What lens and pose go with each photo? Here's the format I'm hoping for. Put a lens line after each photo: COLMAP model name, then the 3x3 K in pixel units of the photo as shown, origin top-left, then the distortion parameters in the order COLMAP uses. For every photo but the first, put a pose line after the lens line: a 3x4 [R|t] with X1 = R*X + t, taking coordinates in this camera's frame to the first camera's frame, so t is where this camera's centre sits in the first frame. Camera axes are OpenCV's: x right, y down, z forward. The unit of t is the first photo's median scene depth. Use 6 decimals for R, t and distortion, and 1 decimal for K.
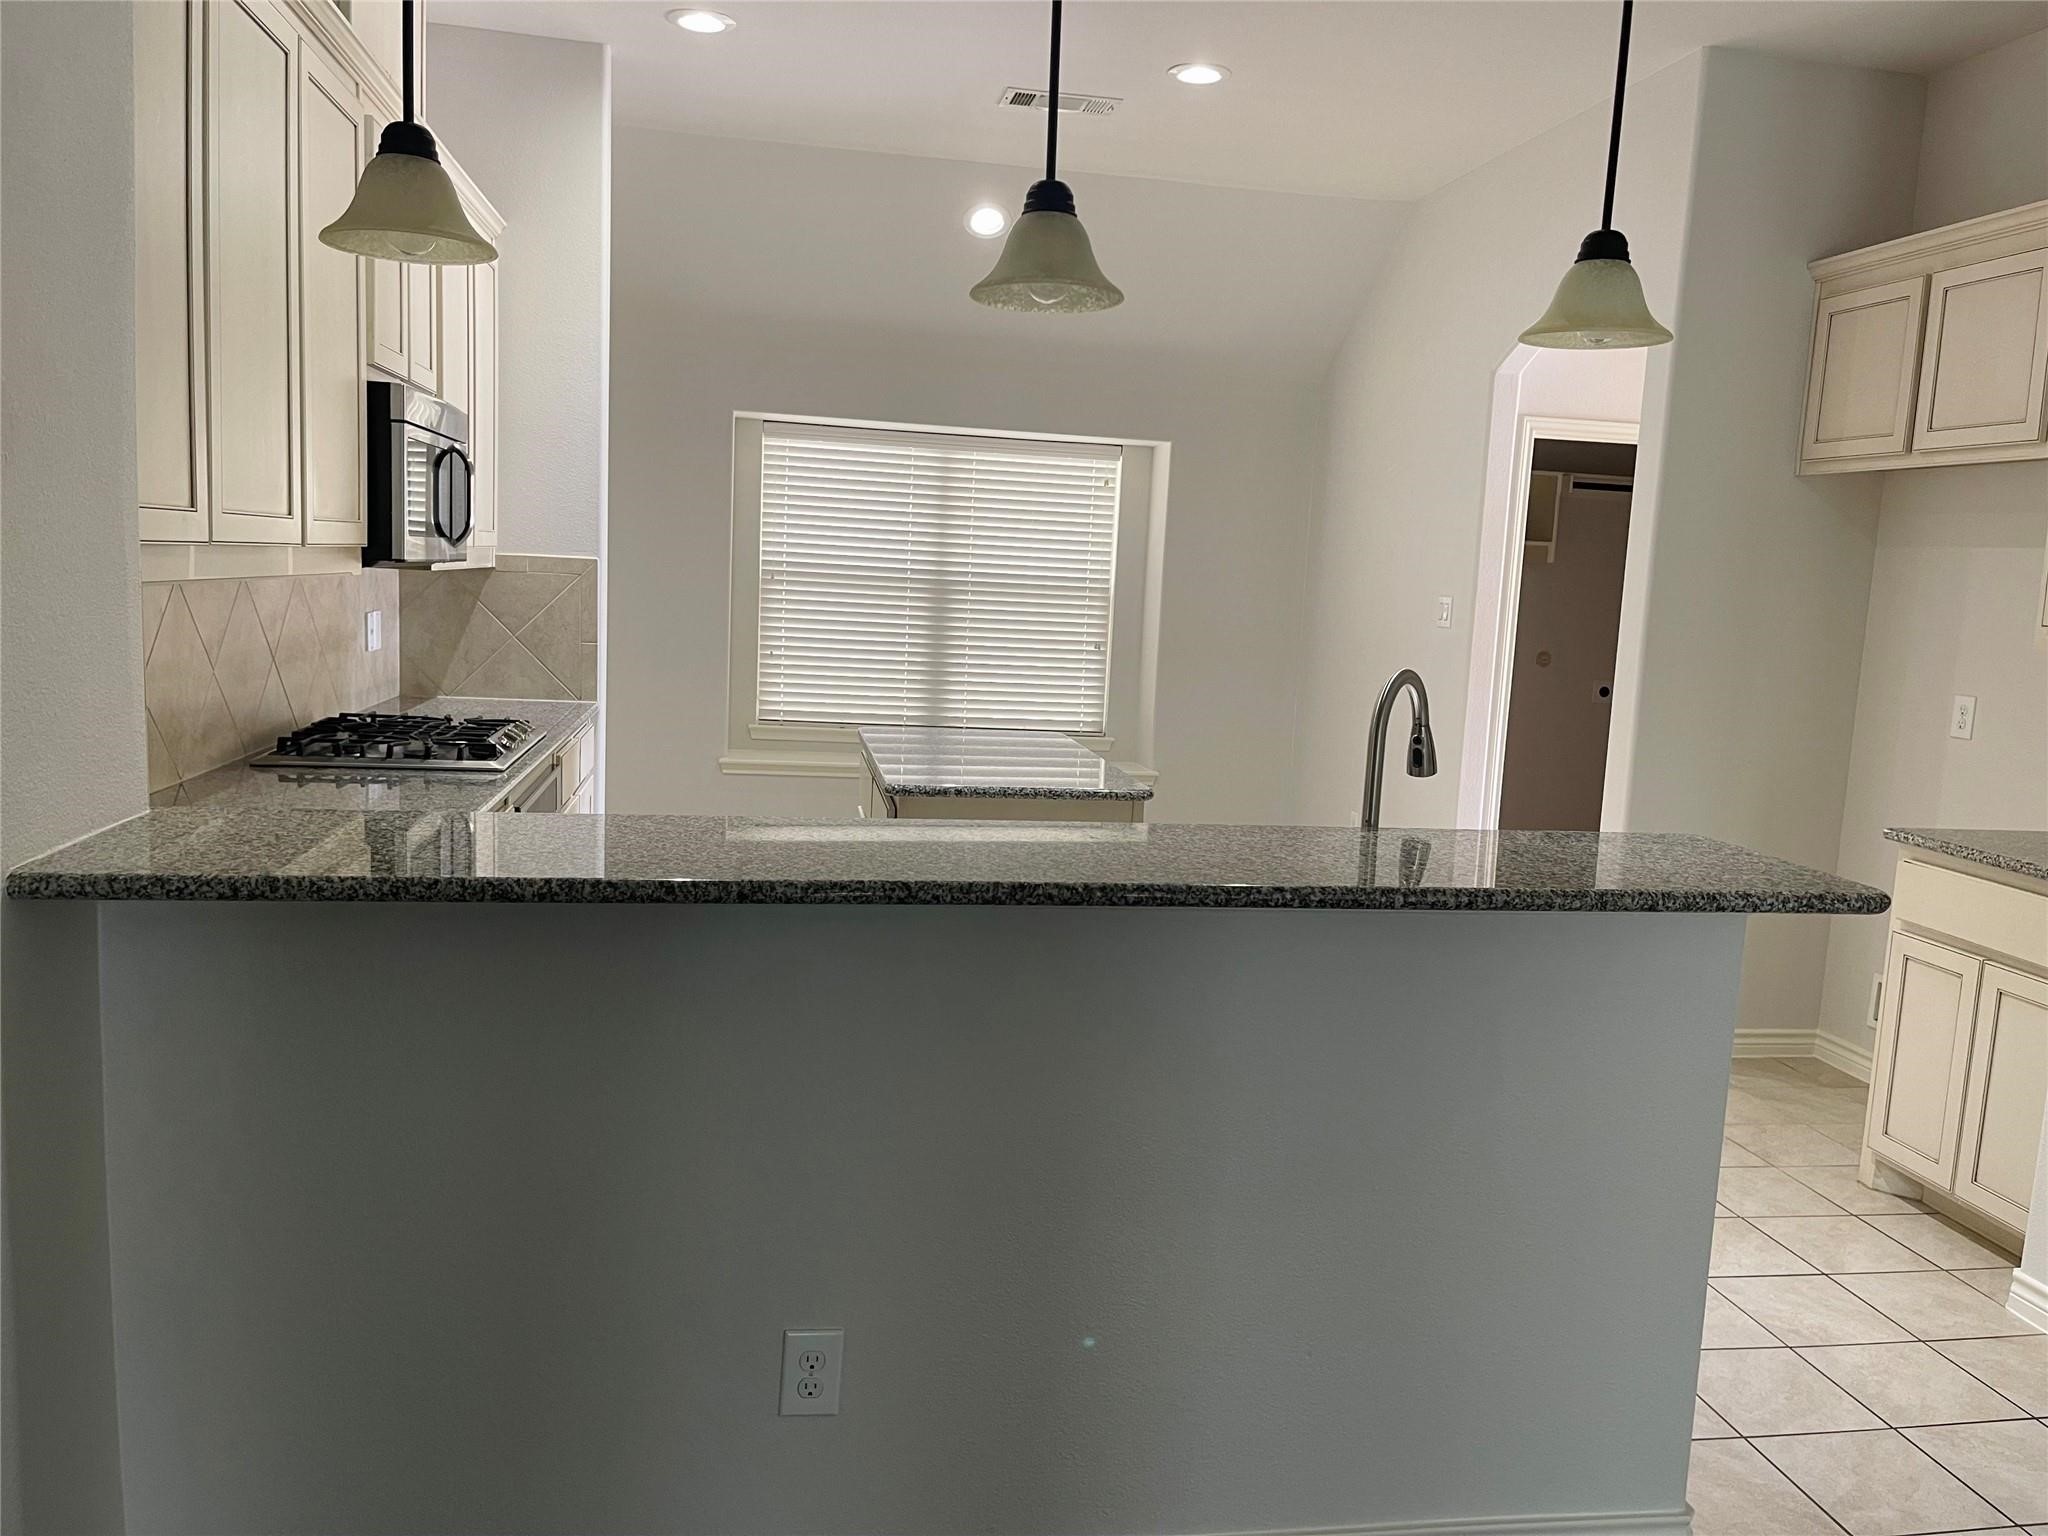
lens RADIAL K [[1543.2, 0, 1024.0], [0, 1543.2, 768.0], [0, 0, 1]] dist [0.102038, -0.140671]
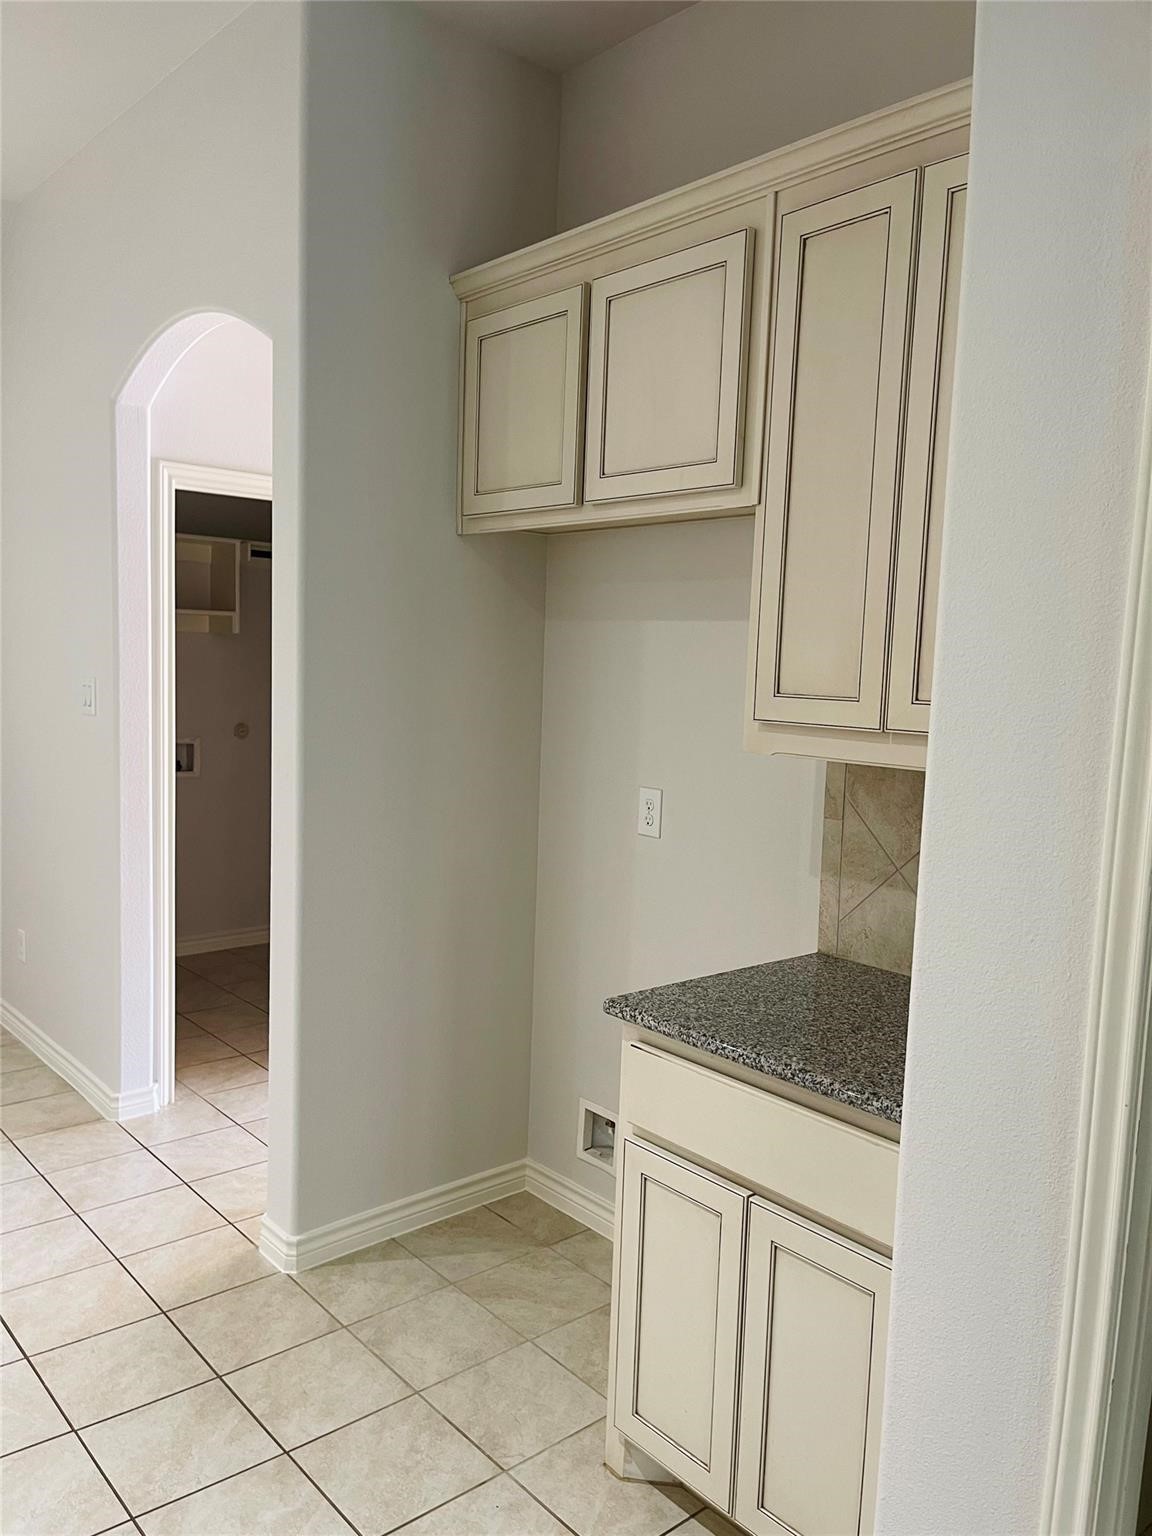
lens RADIAL K [[1197.4, 0, 545.6], [0, 1197.4, 773.6], [0, 0, 1]] dist [0.047980, -0.000029]
pose [[0.864331, -0.070819, 0.497913, 0.217250], [0.075600, 0.997082, 0.010582, -0.066259], [-0.497210, 0.028496, 0.867162, 0.452256]]
